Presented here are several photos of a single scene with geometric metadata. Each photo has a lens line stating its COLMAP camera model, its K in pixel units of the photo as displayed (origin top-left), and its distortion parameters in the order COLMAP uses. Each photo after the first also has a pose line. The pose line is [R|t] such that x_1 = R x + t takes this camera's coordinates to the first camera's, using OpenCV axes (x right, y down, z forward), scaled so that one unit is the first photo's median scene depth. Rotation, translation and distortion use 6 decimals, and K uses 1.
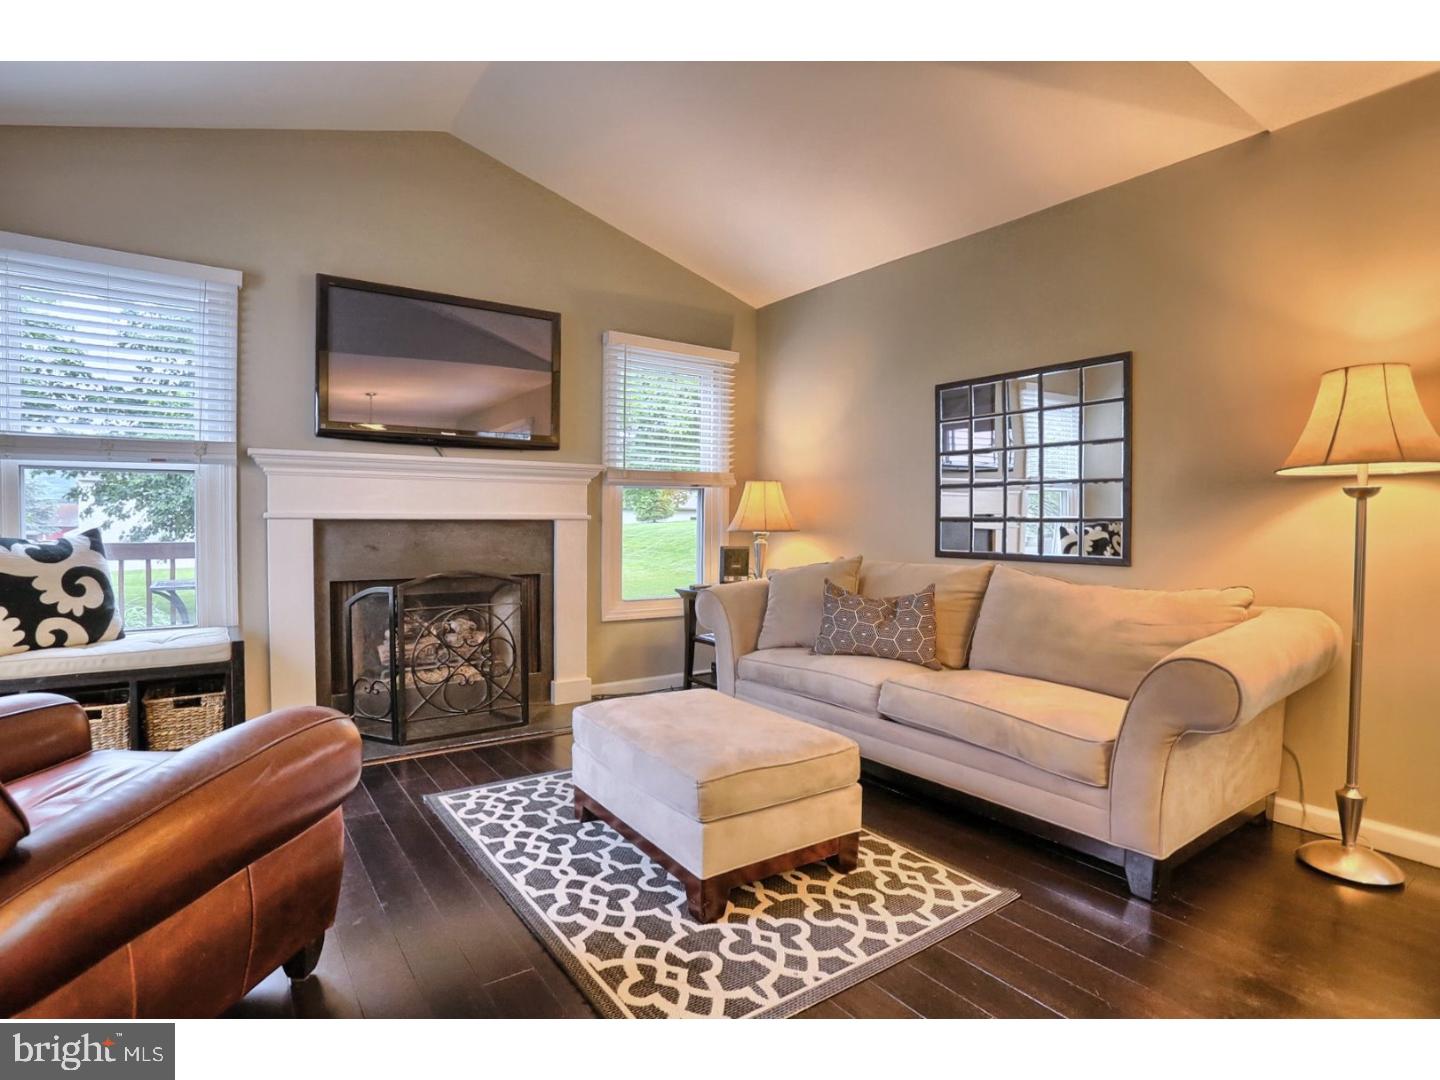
lens RADIAL K [[703.3, 0, 724.2], [0, 703.3, 538.3], [0, 0, 1]] dist [-0.042080, 0.007860]
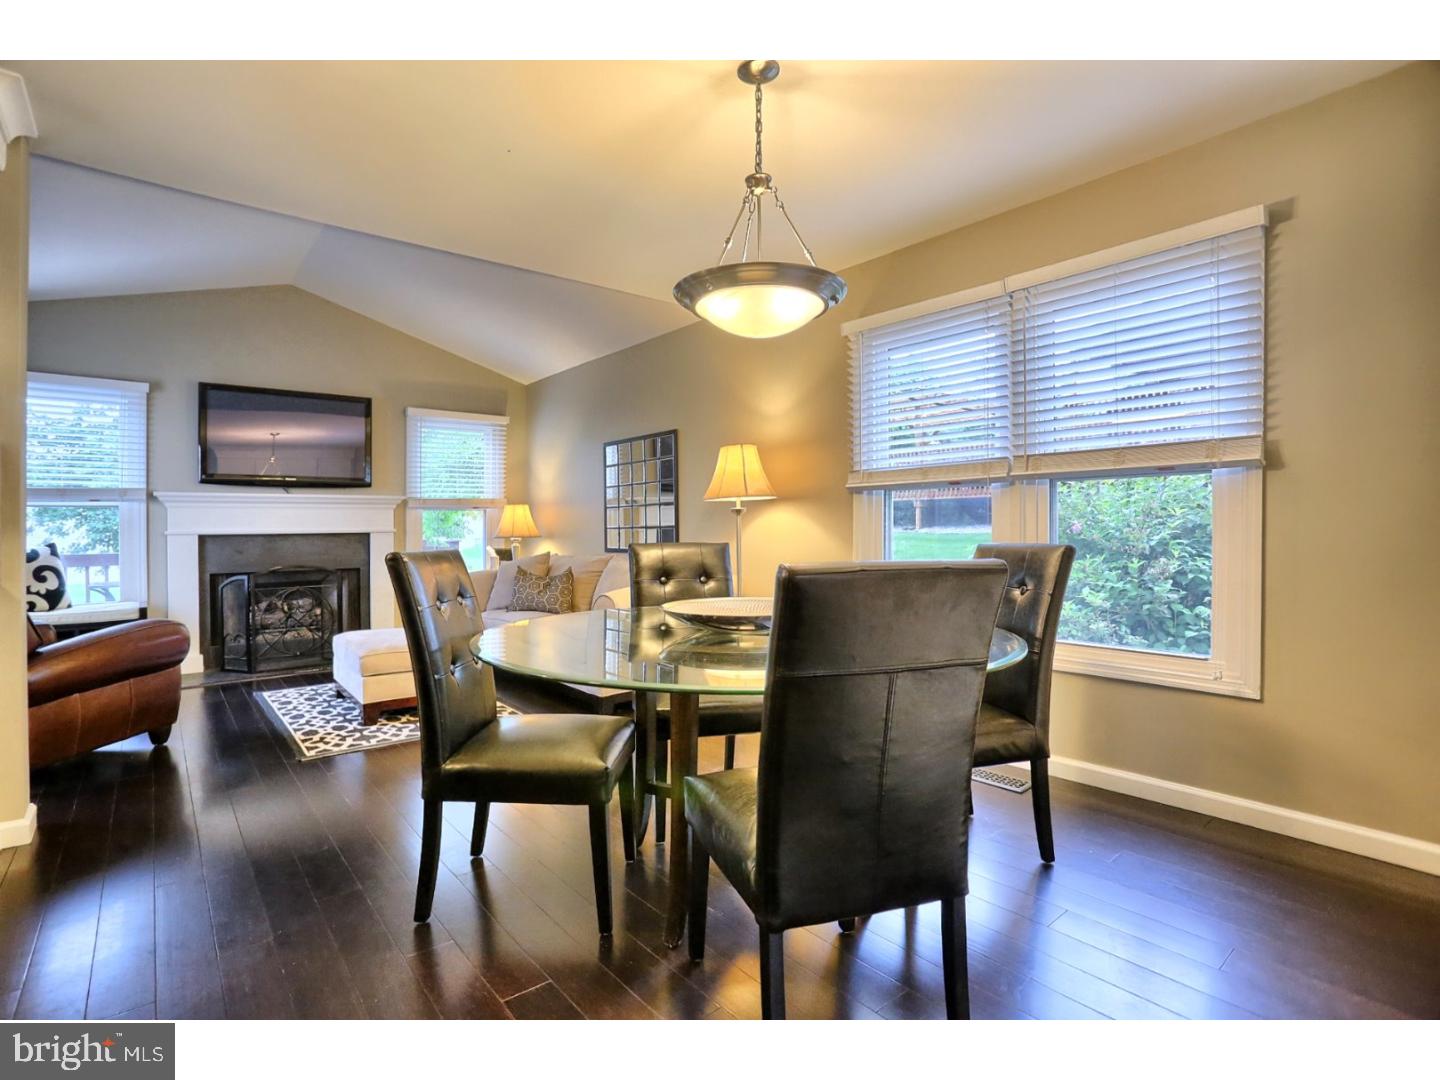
lens RADIAL K [[703.3, 0, 759.2], [0, 703.3, 524.1], [0, 0, 1]] dist [-0.042080, 0.007860]
pose [[0.996600, -0.016635, 0.080690, 0.527603], [0.019186, 0.999337, -0.030944, 0.019989], [-0.080121, 0.032387, 0.996259, -0.627590]]
